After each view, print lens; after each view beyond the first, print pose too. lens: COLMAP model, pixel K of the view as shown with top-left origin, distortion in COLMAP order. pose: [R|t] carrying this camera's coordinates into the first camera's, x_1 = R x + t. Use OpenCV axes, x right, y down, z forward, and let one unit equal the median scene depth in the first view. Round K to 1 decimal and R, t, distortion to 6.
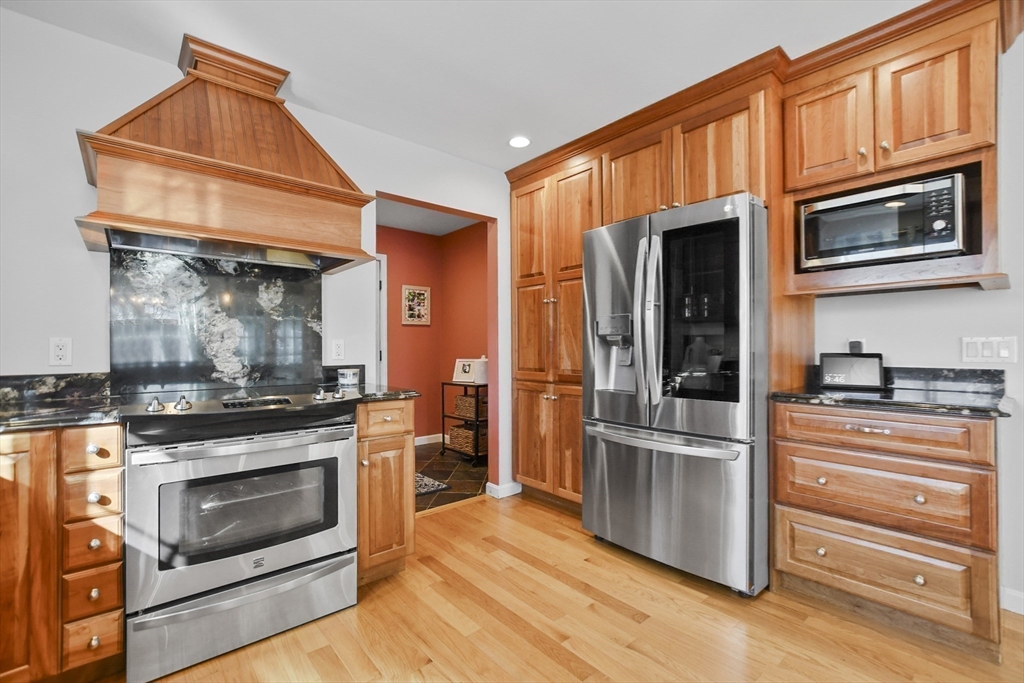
lens RADIAL K [[445.8, 0, 512.1], [0, 445.8, 347.8], [0, 0, 1]] dist [-0.011530, 0.000090]
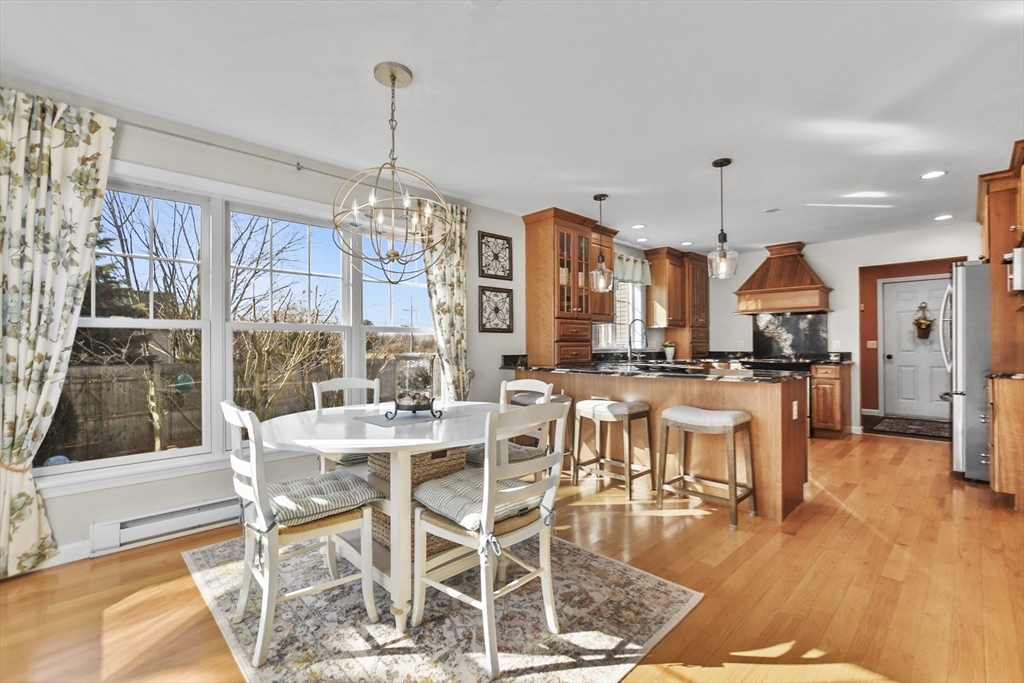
lens RADIAL K [[447.7, 0, 506.7], [0, 447.7, 343.3], [0, 0, 1]] dist [-0.010175, 0.000855]
pose [[0.051235, -0.001799, -0.998685, 2.388600], [0.005723, 0.999982, -0.001508, -0.012482], [0.998670, -0.005639, 0.051245, -1.045787]]
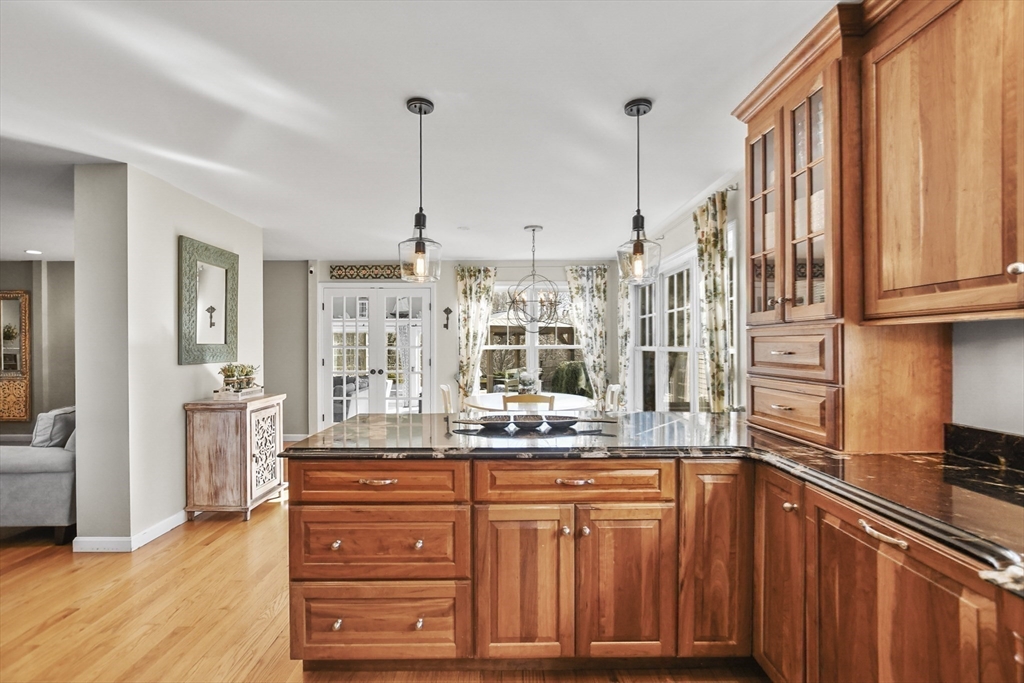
lens RADIAL K [[448.9, 0, 508.9], [0, 448.9, 347.6], [0, 0, 1]] dist [-0.007603, 0.000666]
pose [[-0.764105, 0.001606, 0.645090, -0.197070], [0.003966, 0.999990, 0.002208, -0.098324], [-0.645080, 0.004246, -0.764104, 0.604200]]
